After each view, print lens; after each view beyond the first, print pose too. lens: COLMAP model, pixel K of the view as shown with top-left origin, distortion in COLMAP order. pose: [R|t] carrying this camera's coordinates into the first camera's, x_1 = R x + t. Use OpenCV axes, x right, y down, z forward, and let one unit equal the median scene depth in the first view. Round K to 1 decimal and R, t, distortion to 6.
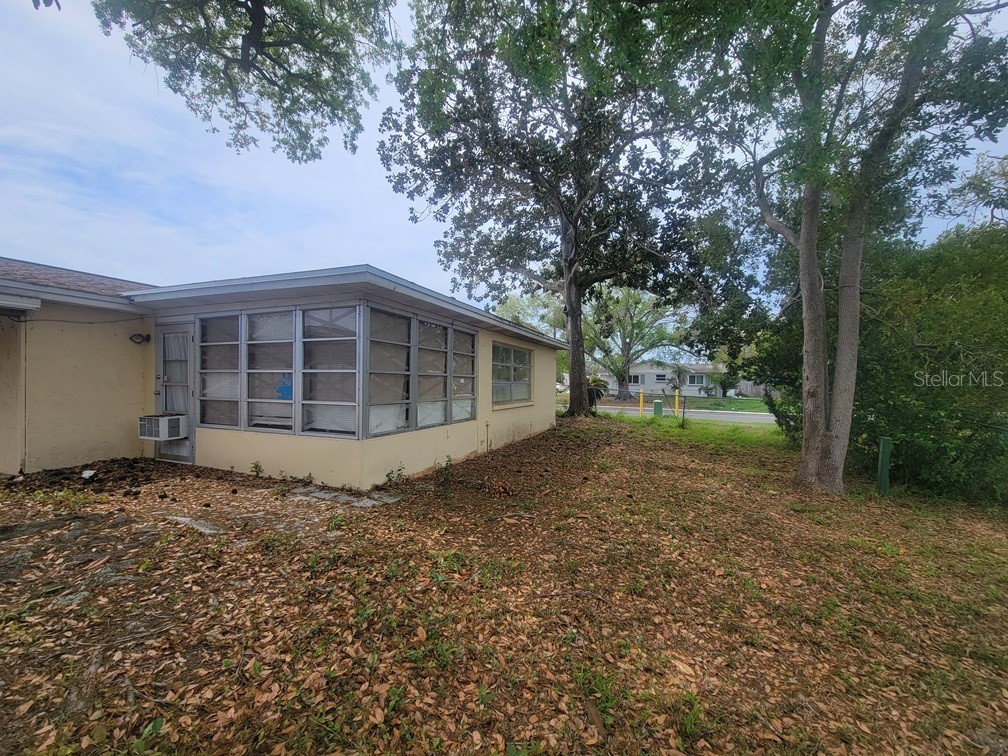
lens RADIAL K [[409.0, 0, 500.2], [0, 409.0, 381.4], [0, 0, 1]] dist [-0.001413, -0.000096]
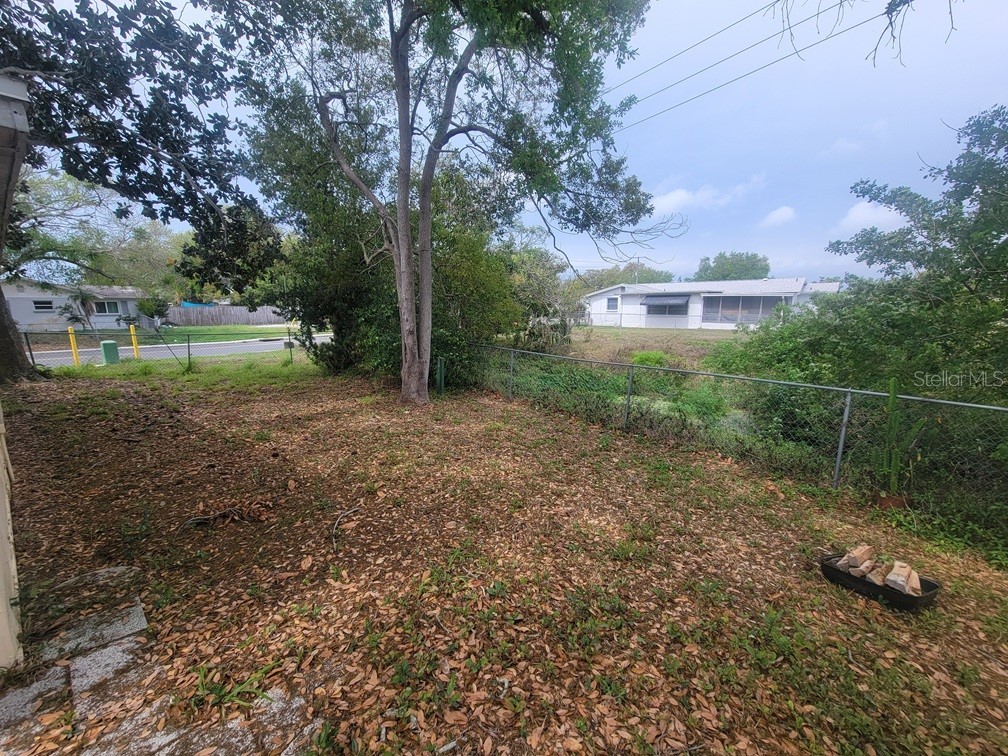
lens RADIAL K [[409.0, 0, 500.2], [0, 409.0, 381.4], [0, 0, 1]] dist [-0.001413, -0.000096]
pose [[0.293638, -0.188702, 0.937106, -0.271344], [0.010402, 0.980895, 0.194261, -0.043478], [-0.955860, -0.047295, 0.289990, 0.224383]]
